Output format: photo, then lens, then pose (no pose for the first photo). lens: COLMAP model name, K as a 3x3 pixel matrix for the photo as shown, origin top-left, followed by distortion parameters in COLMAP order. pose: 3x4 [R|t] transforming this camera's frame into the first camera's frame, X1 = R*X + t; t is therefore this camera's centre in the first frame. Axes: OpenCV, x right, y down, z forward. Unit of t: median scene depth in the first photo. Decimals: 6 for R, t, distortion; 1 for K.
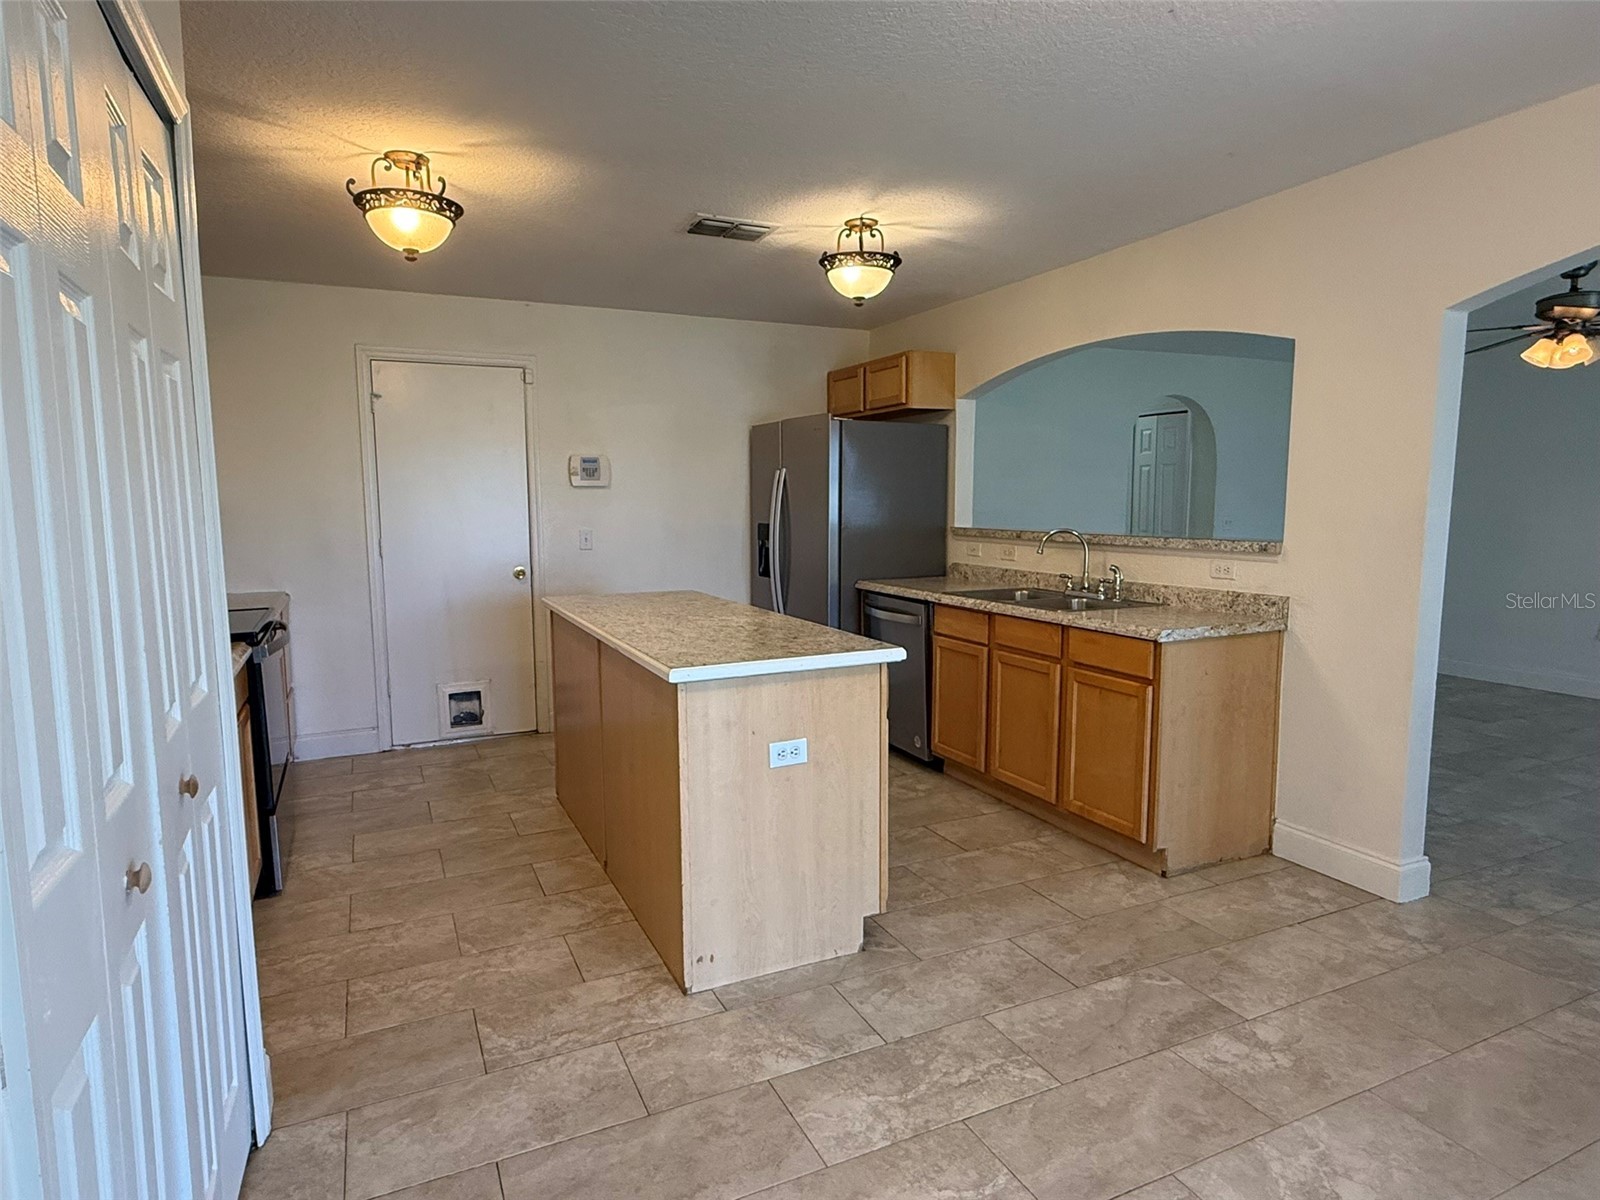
lens RADIAL K [[914.3, 0, 789.3], [0, 914.3, 604.9], [0, 0, 1]] dist [-0.000109, 0.001308]
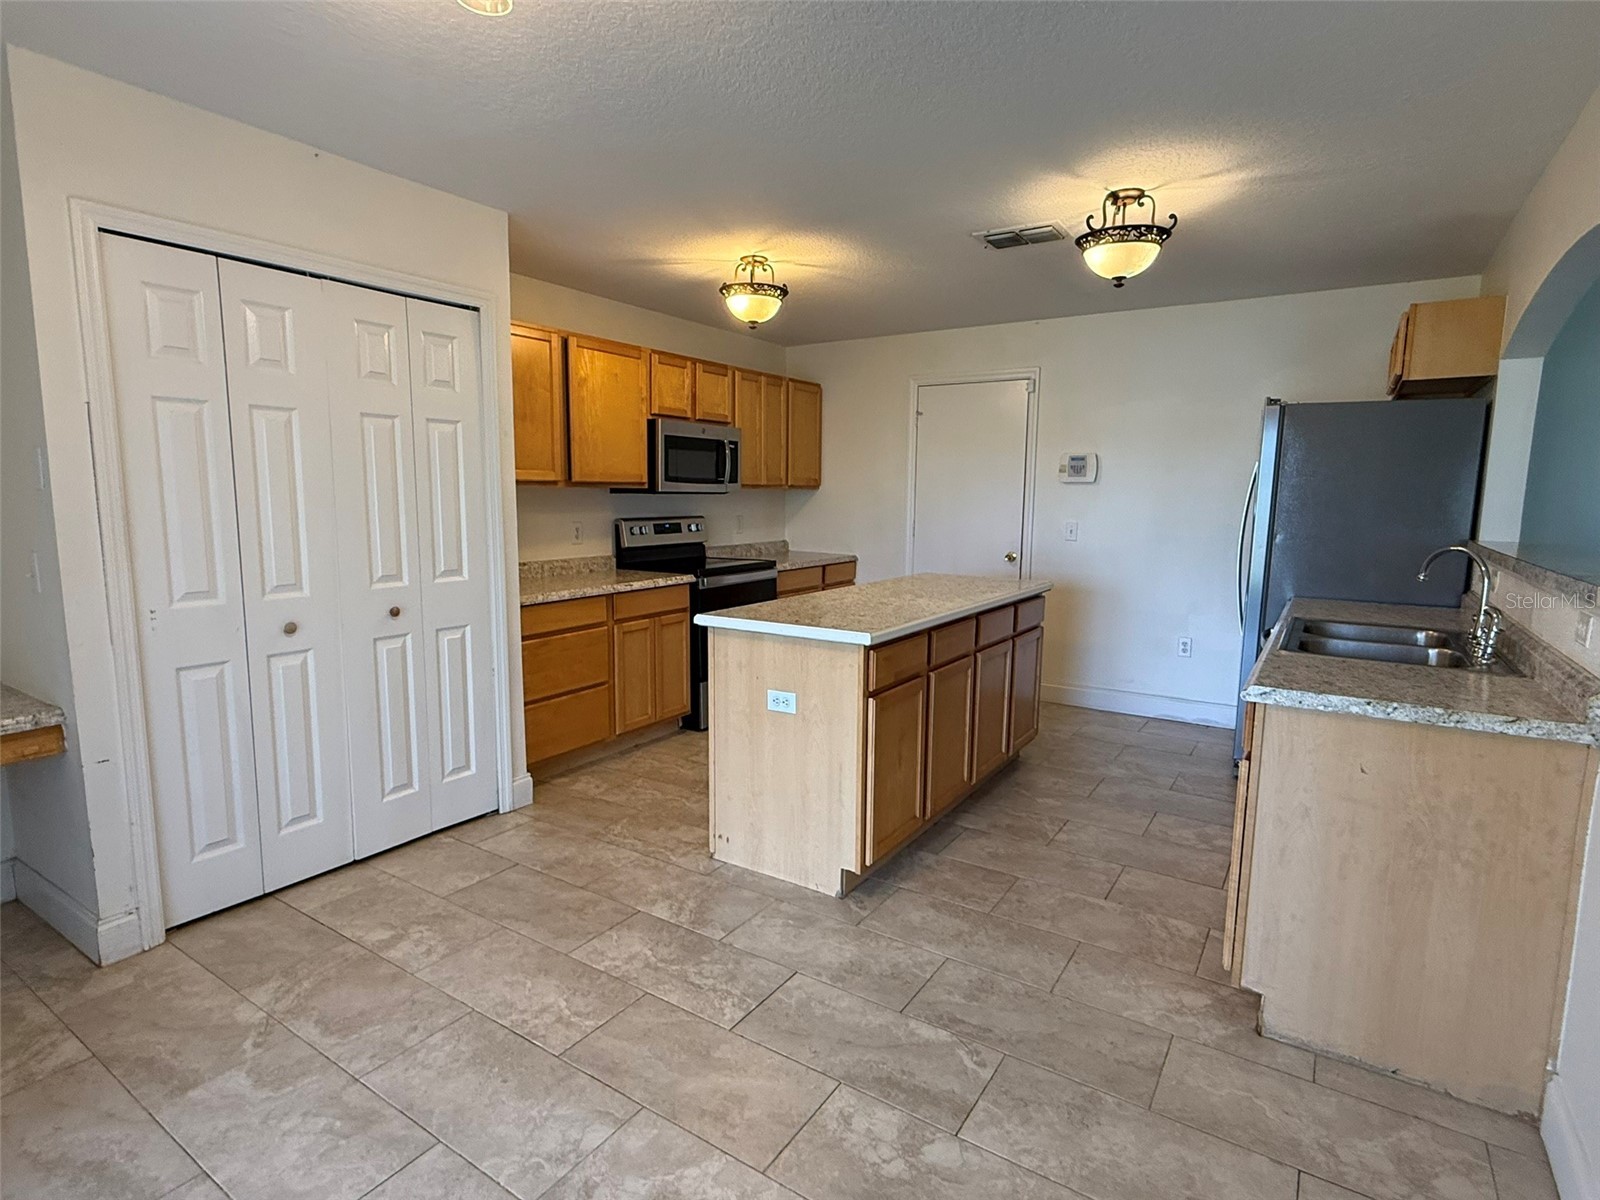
lens RADIAL K [[823.9, 0, 793.7], [0, 823.9, 598.9], [0, 0, 1]] dist [-0.000237, 0.000025]
pose [[0.522721, 0.121761, -0.843763, 0.883109], [-0.112107, 0.990970, 0.073553, -0.053652], [0.845100, 0.056144, 0.531652, 0.408430]]
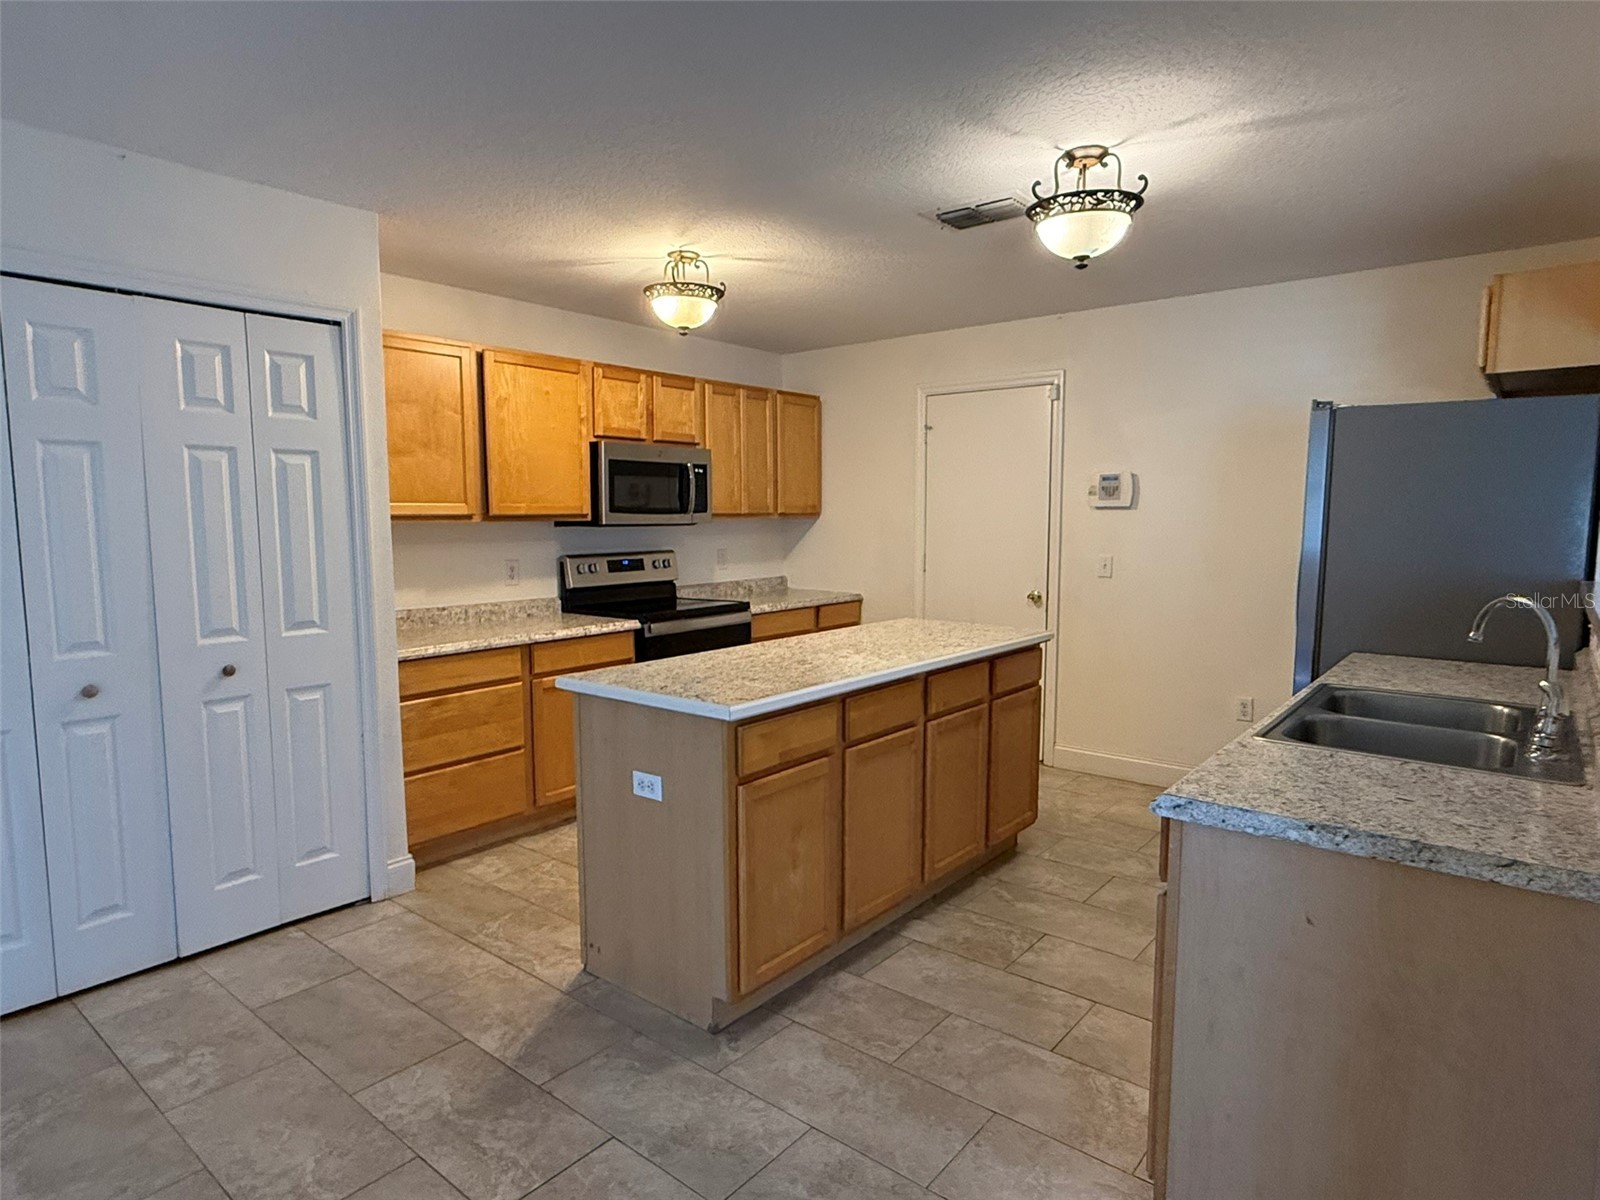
lens RADIAL K [[914.3, 0, 789.3], [0, 914.3, 604.9], [0, 0, 1]] dist [-0.000109, 0.001308]
pose [[0.429985, 0.095405, -0.897781, 0.907457], [-0.105266, 0.992916, 0.055099, -0.100589], [0.896678, 0.070814, 0.436983, 0.665270]]
